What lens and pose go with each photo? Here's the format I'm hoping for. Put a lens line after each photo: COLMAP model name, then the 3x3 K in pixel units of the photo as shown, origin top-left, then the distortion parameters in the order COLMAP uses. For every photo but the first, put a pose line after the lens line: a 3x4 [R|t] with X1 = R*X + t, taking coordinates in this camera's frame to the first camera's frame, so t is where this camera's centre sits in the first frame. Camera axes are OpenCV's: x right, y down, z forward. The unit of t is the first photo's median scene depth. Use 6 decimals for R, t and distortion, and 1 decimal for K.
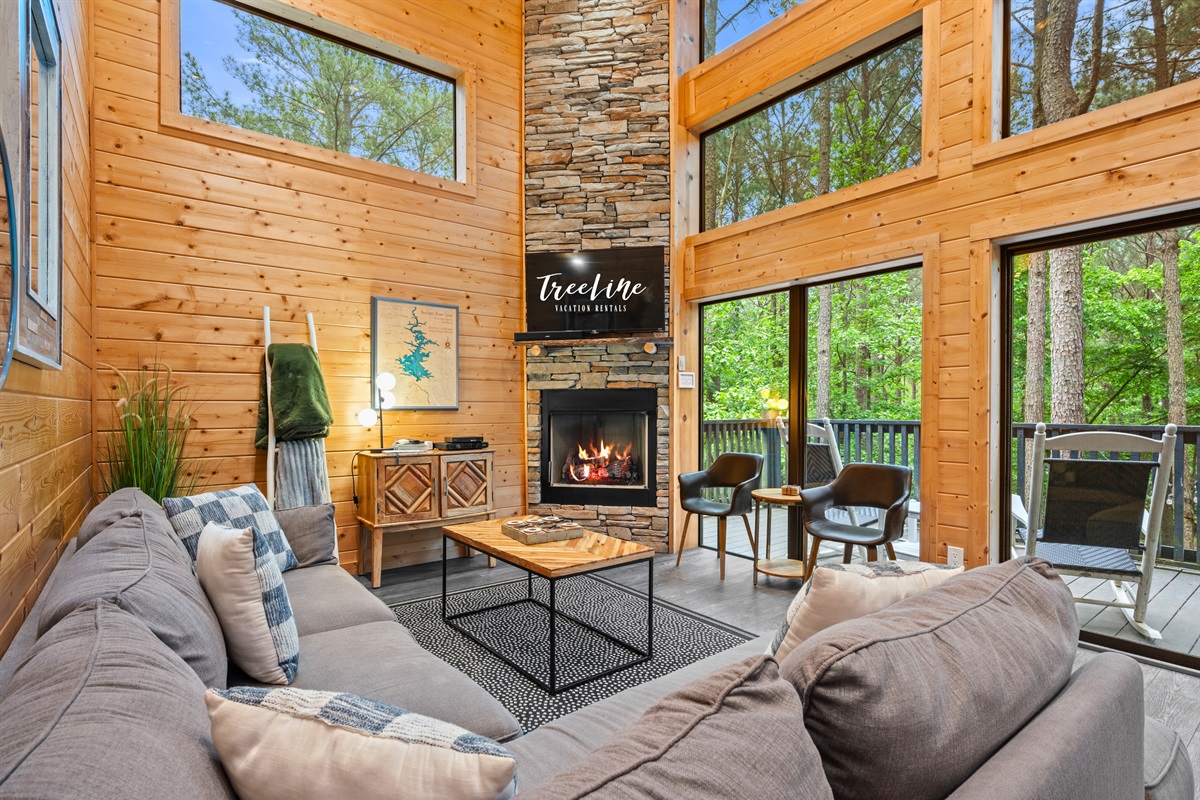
lens RADIAL K [[584.8, 0, 603.5], [0, 584.8, 405.2], [0, 0, 1]] dist [-0.000362, -0.000423]
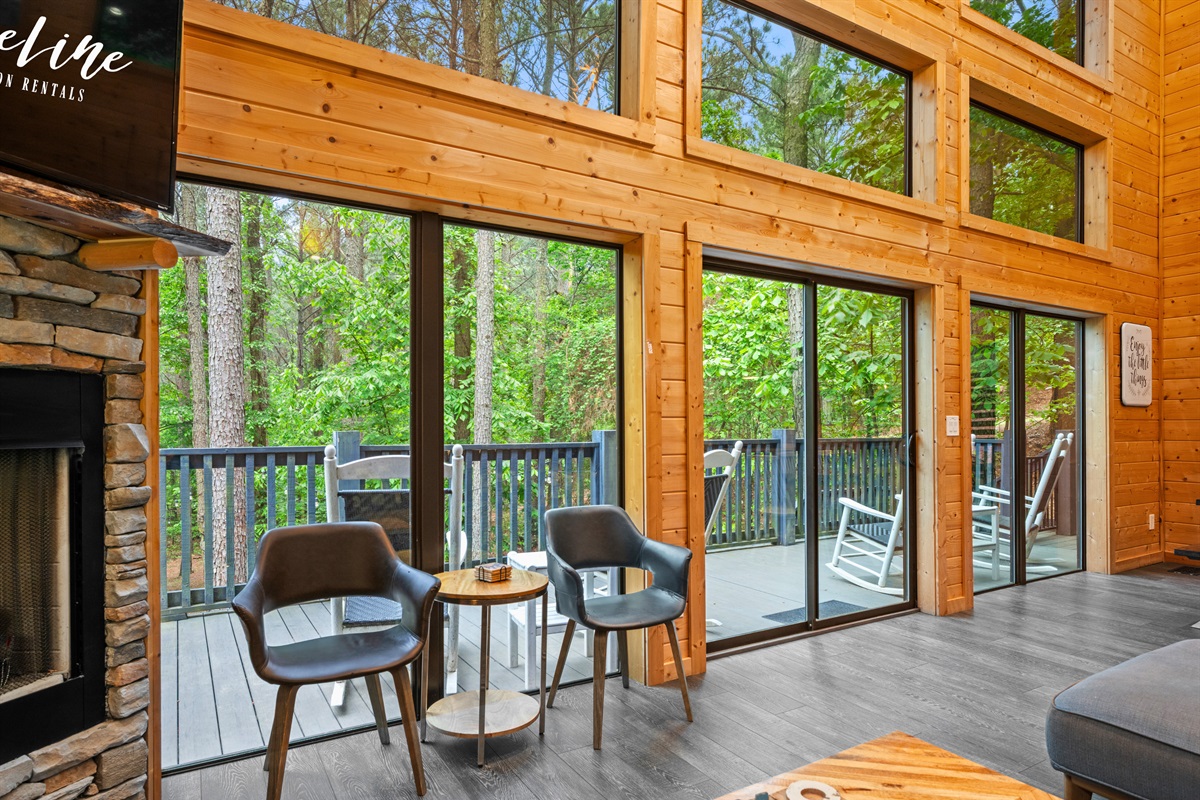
lens RADIAL K [[691.6, 0, 602.3], [0, 691.6, 427.7], [0, 0, 1]] dist [-0.004062, 0.002608]
pose [[0.109067, -0.003454, 0.994028, -0.281243], [-0.003543, 0.999986, 0.003864, 0.000361], [-0.994028, -0.003944, 0.109053, 0.671068]]
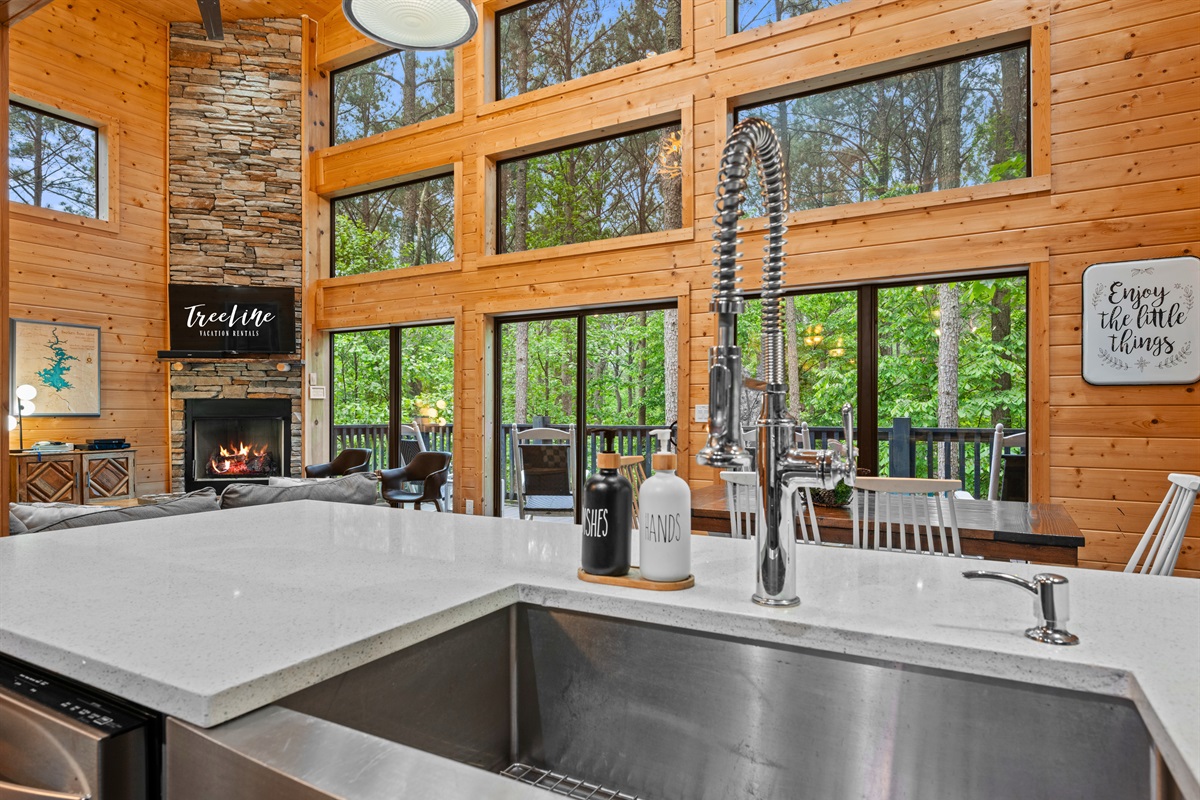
lens RADIAL K [[691.6, 0, 609.8], [0, 691.6, 410.0], [0, 0, 1]] dist [-0.004062, 0.002608]
pose [[0.922758, 0.001962, 0.385375, 0.151765], [-0.001837, 0.999998, -0.000694, -0.005013], [-0.385376, -0.000068, 0.922760, -0.633216]]
